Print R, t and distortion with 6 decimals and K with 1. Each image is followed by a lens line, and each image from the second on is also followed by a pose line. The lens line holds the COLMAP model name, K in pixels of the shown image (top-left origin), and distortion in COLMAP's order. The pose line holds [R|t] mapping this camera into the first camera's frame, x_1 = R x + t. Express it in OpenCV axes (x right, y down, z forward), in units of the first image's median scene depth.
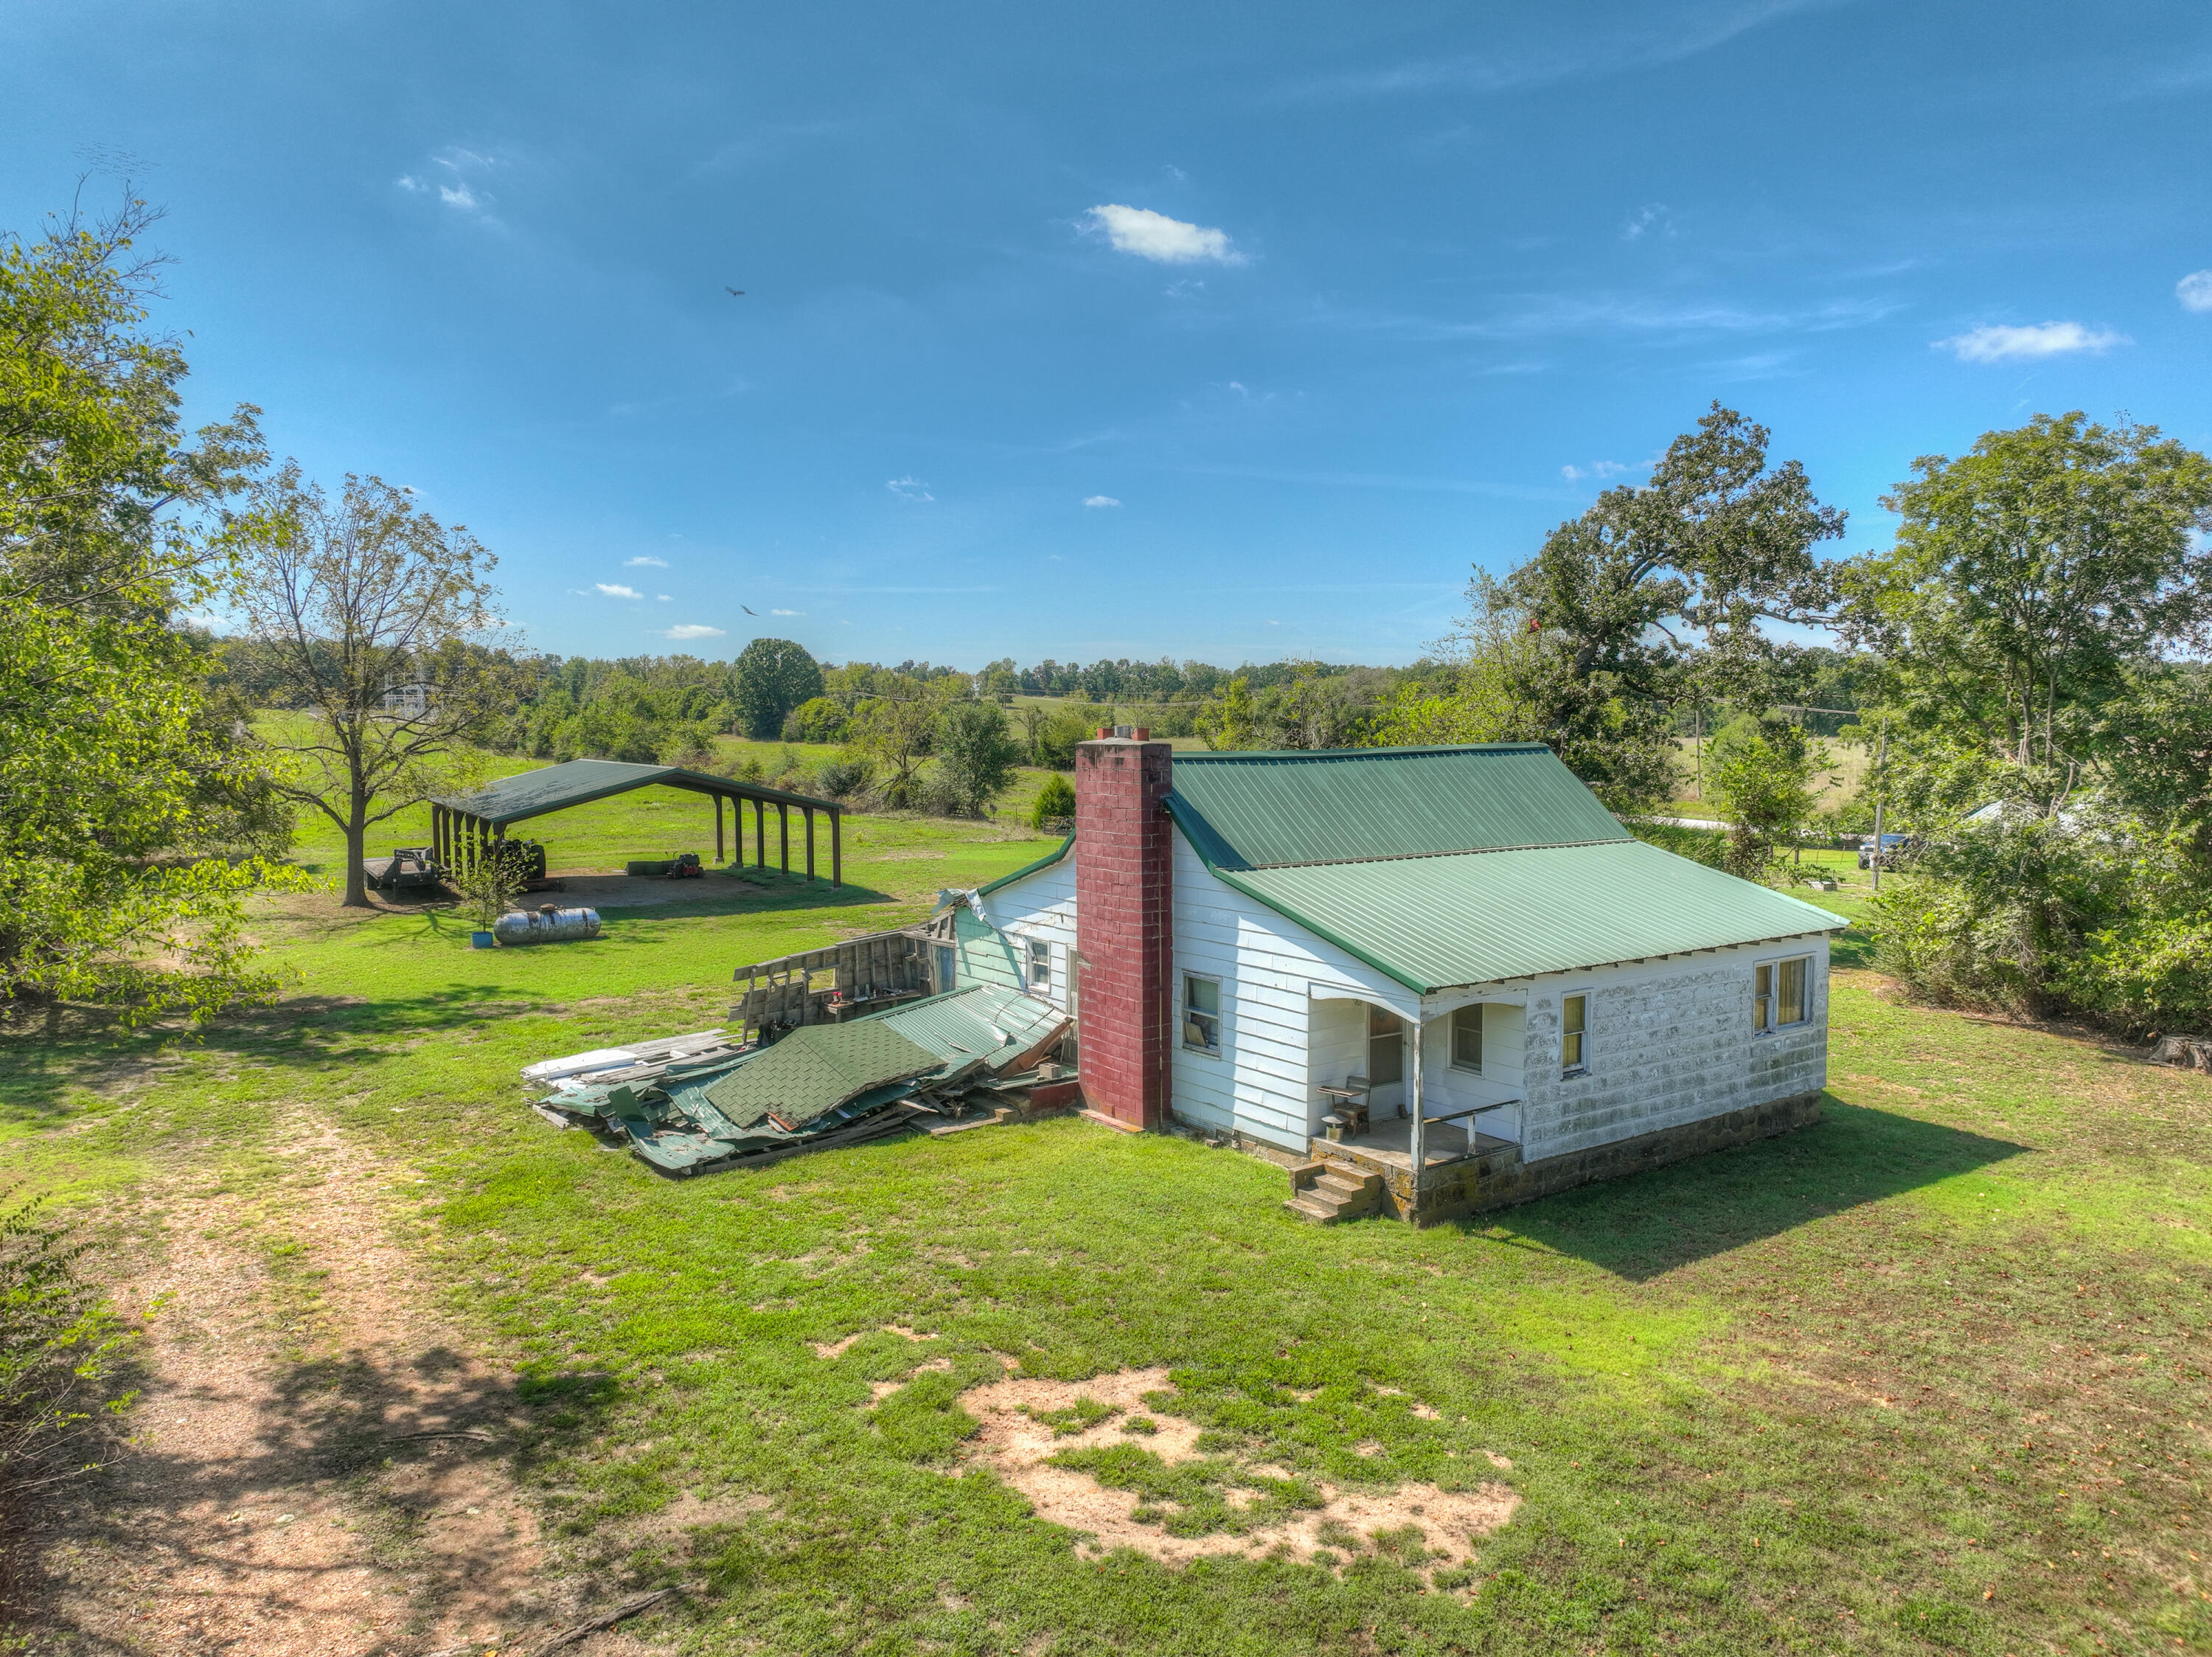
lens RADIAL K [[1550.3, 0, 1113.0], [0, 1550.3, 825.6], [0, 0, 1]] dist [-0.006224, 0.021364]
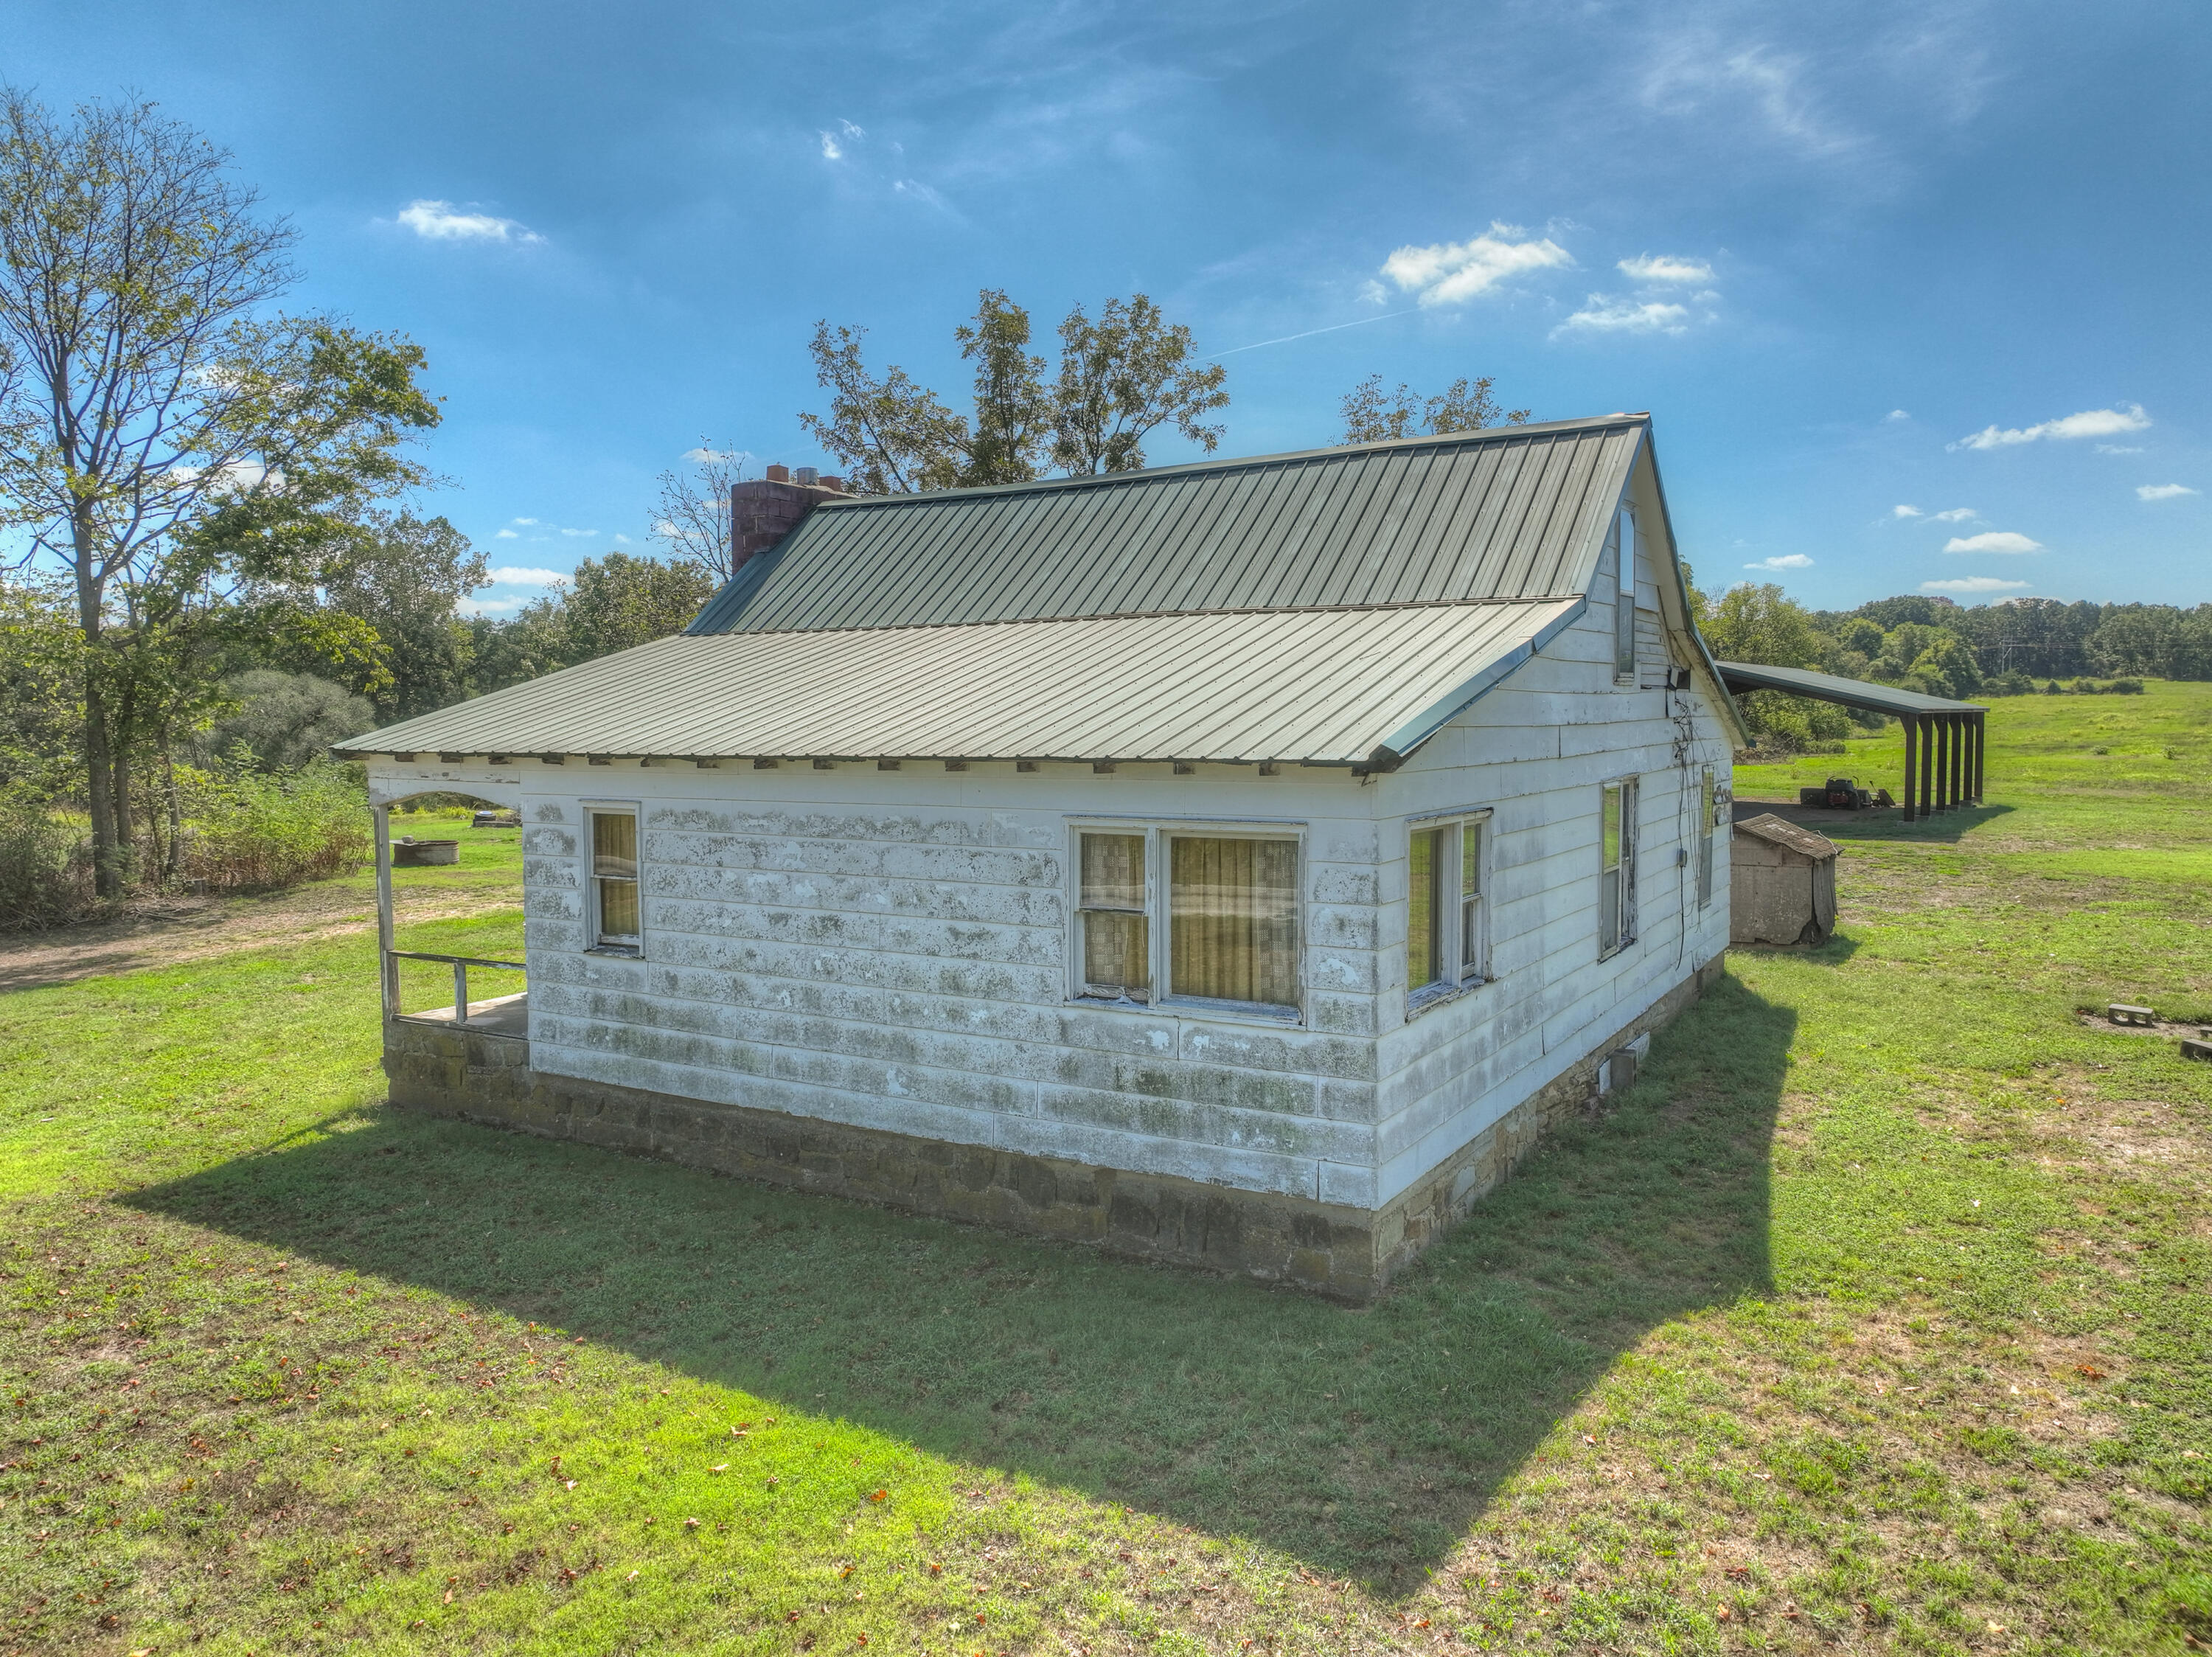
lens RADIAL K [[1550.3, 0, 1113.0], [0, 1550.3, 825.6], [0, 0, 1]] dist [-0.006224, 0.021364]
pose [[0.406485, 0.065504, -0.911306, 0.872379], [-0.057903, 0.997269, 0.045855, 0.076858], [0.911821, 0.034128, 0.409167, 0.915230]]
